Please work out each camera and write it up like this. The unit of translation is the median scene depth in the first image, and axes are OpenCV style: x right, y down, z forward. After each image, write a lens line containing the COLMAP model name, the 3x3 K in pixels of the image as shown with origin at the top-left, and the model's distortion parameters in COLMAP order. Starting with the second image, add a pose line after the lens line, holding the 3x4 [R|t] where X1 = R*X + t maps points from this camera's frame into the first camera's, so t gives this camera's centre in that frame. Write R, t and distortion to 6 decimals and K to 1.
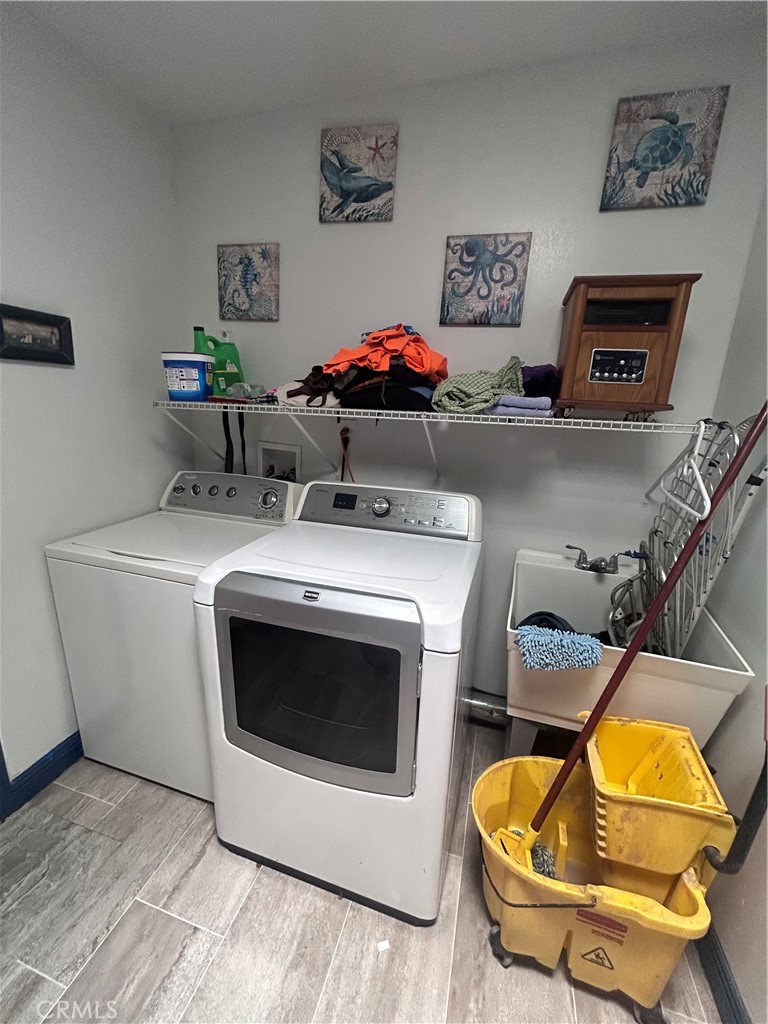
lens RADIAL K [[414.8, 0, 385.6], [0, 414.8, 512.8], [0, 0, 1]] dist [-0.007268, 0.005869]
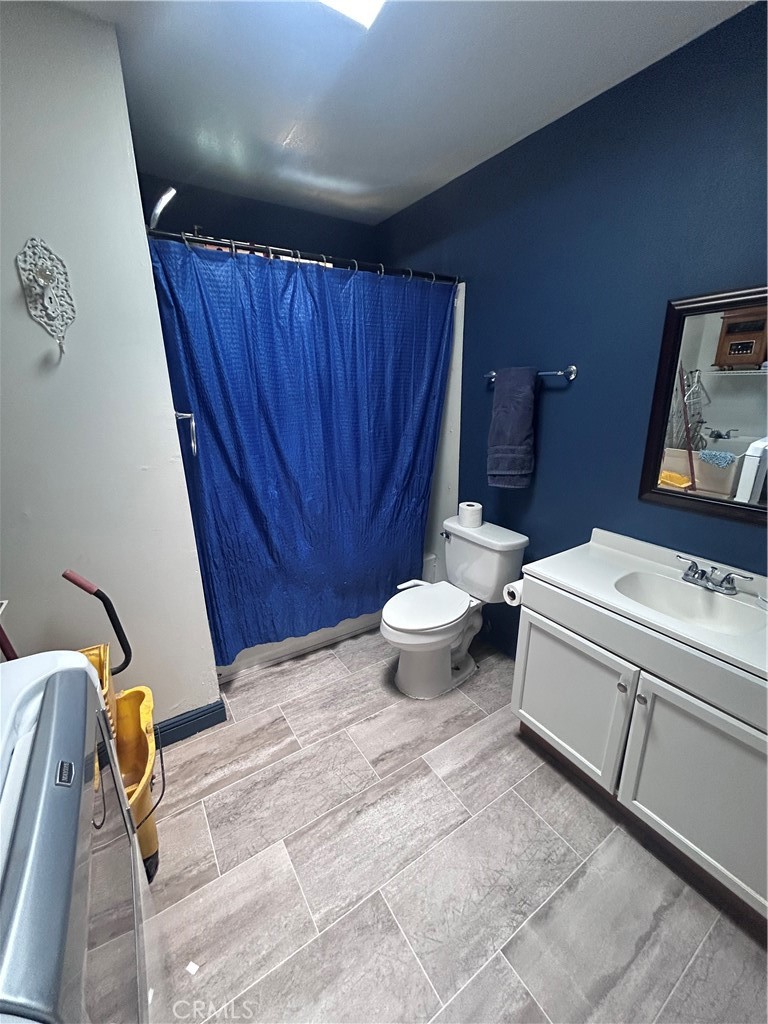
lens RADIAL K [[414.8, 0, 385.6], [0, 414.8, 512.8], [0, 0, 1]] dist [-0.007268, 0.005869]
pose [[-0.762395, -0.205542, 0.613601, -0.754139], [0.158806, 0.859791, 0.485325, -0.280365], [-0.627323, 0.467453, -0.622859, 0.855264]]
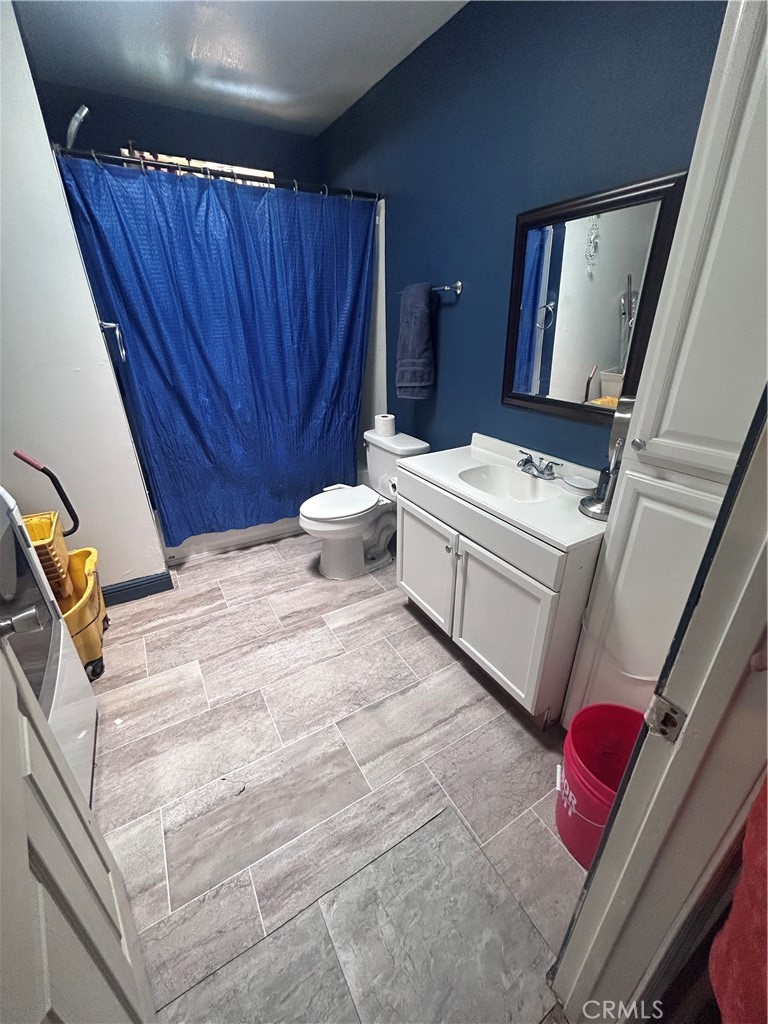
lens RADIAL K [[414.8, 0, 385.6], [0, 414.8, 512.8], [0, 0, 1]] dist [-0.007268, 0.005869]
pose [[-0.733270, -0.306060, 0.607160, -1.347794], [0.163603, 0.787310, 0.594455, -0.198047], [-0.659962, 0.535229, -0.527238, 0.795048]]
